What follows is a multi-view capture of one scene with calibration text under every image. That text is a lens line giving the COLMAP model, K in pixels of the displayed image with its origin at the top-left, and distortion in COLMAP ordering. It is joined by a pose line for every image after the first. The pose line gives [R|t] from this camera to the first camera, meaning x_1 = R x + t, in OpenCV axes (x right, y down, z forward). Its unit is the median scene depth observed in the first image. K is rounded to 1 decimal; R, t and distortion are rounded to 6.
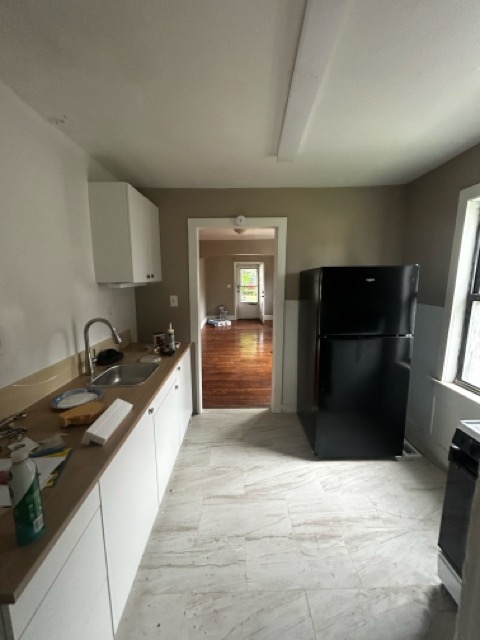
lens RADIAL K [[260.1, 0, 241.6], [0, 260.1, 318.9], [0, 0, 1]] dist [-0.000131, 0.001132]
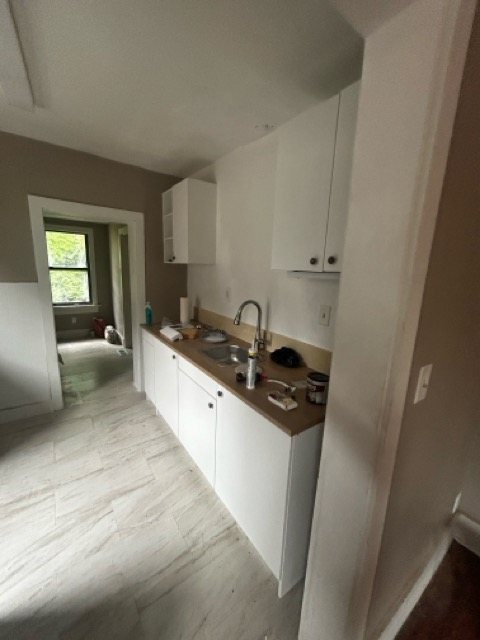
lens RADIAL K [[260.1, 0, 241.6], [0, 260.1, 318.9], [0, 0, 1]] dist [-0.000131, 0.001132]
pose [[-0.819683, 0.079797, -0.567232, 0.094775], [-0.130428, 0.938238, 0.320465, -0.246938], [0.557770, 0.336663, -0.758650, 1.646156]]
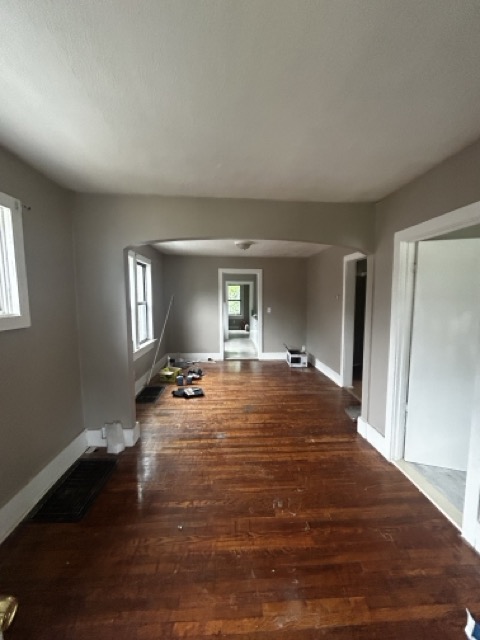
lens RADIAL K [[260.1, 0, 241.6], [0, 260.1, 318.9], [0, 0, 1]] dist [-0.000131, 0.001132]
pose [[-0.998759, 0.011118, -0.048541, 0.114070], [-0.000921, 0.970469, 0.241222, -0.719867], [0.049790, 0.240968, -0.969255, 4.655960]]
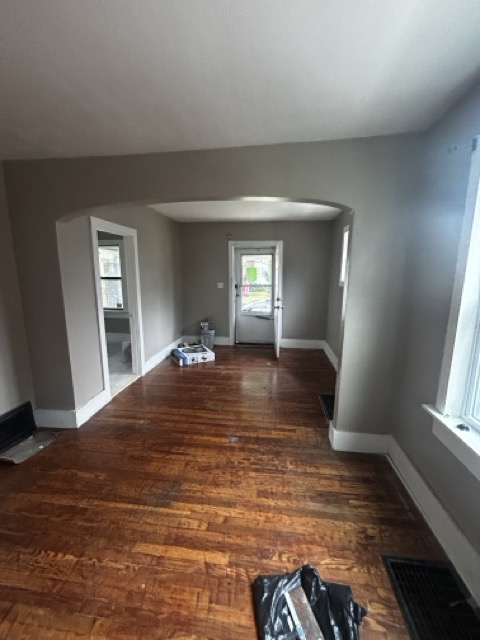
lens RADIAL K [[260.1, 0, 241.6], [0, 260.1, 318.9], [0, 0, 1]] dist [-0.000131, 0.001132]
pose [[0.990768, 0.034359, -0.131144, 0.353022], [-0.032018, 0.999289, 0.019918, -0.318324], [0.131735, -0.015535, 0.991163, 2.152984]]
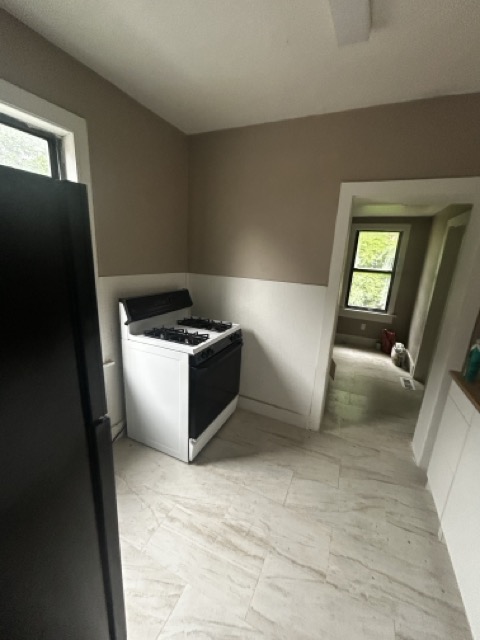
lens RADIAL K [[260.1, 0, 241.6], [0, 260.1, 318.9], [0, 0, 1]] dist [-0.000131, 0.001132]
pose [[-0.899801, -0.154765, 0.407929, 0.034834], [0.012478, 0.925462, 0.378635, -0.173730], [-0.436122, 0.345786, -0.830800, 1.205150]]
